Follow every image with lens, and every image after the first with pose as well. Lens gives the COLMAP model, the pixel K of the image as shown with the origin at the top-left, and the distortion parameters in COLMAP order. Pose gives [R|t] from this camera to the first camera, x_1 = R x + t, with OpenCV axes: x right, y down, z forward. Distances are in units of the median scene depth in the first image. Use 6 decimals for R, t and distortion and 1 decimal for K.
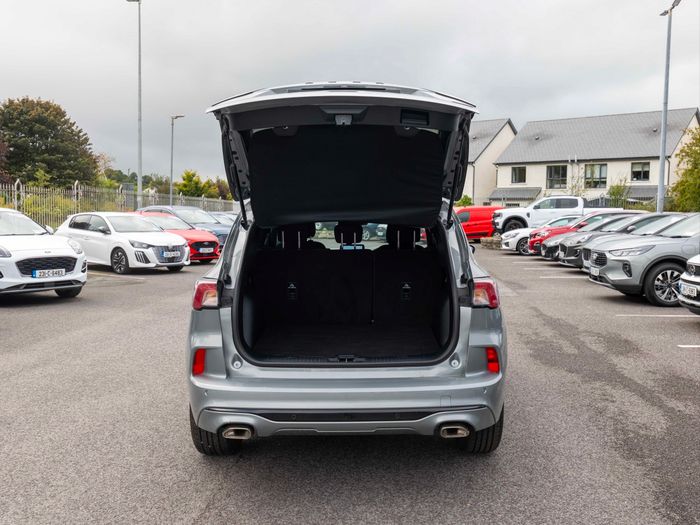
lens RADIAL K [[759.1, 0, 366.6], [0, 759.1, 266.0], [0, 0, 1]] dist [-0.004300, 0.007132]
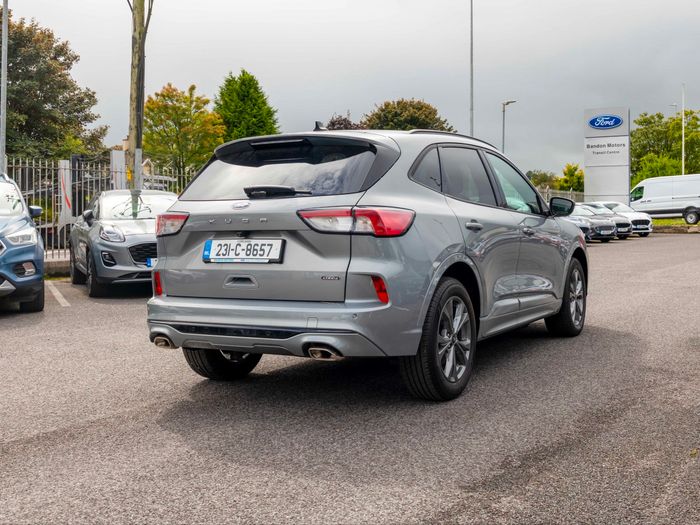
lens RADIAL K [[854.3, 0, 349.0], [0, 854.3, 233.6], [0, 0, 1]] dist [0.011715, -0.002403]
pose [[0.855287, -0.007215, -0.518104, 0.157360], [-0.020463, 0.998653, -0.047687, 0.023474], [0.517750, 0.051388, 0.853987, 0.006748]]
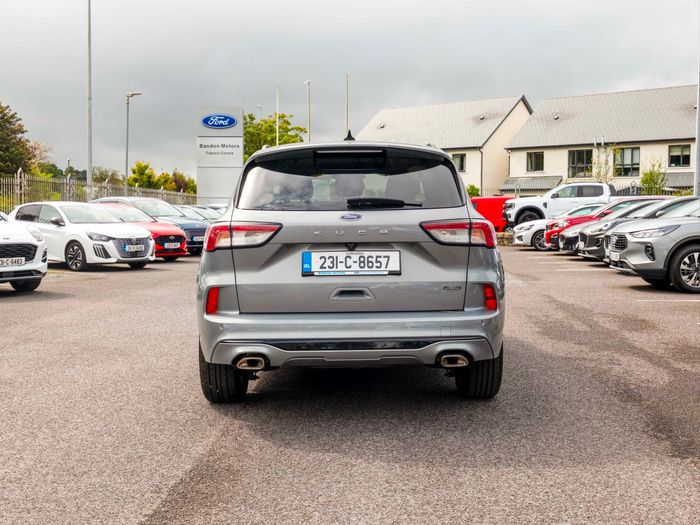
lens RADIAL K [[940.4, 0, 350.0], [0, 940.4, 262.5], [0, 0, 1]] dist [-0.006330, 0.008334]
pose [[0.999958, -0.008875, -0.002172, -0.005732], [0.008825, 0.999715, -0.022197, 0.023023], [0.002368, 0.022177, 0.999751, -0.068695]]
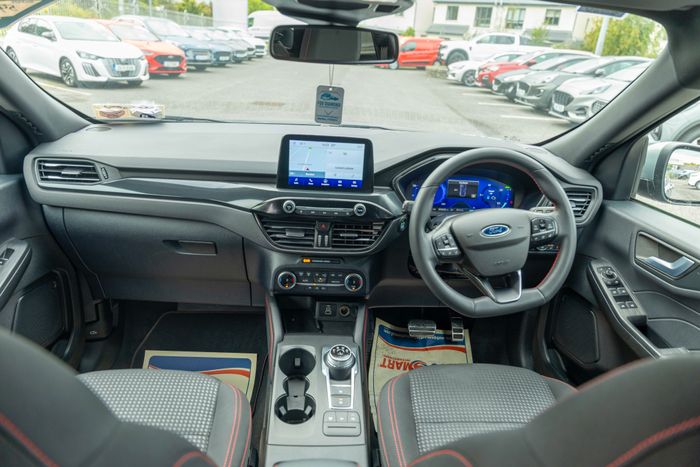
lens RADIAL K [[475.9, 0, 350.0], [0, 475.9, 233.5], [0, 0, 1]] dist [-0.021020, -0.001912]
pose [[0.996657, 0.042196, 0.069961, -0.007552], [-0.062014, 0.948201, 0.311558, -0.017377], [-0.053191, -0.314855, 0.947648, 0.303914]]
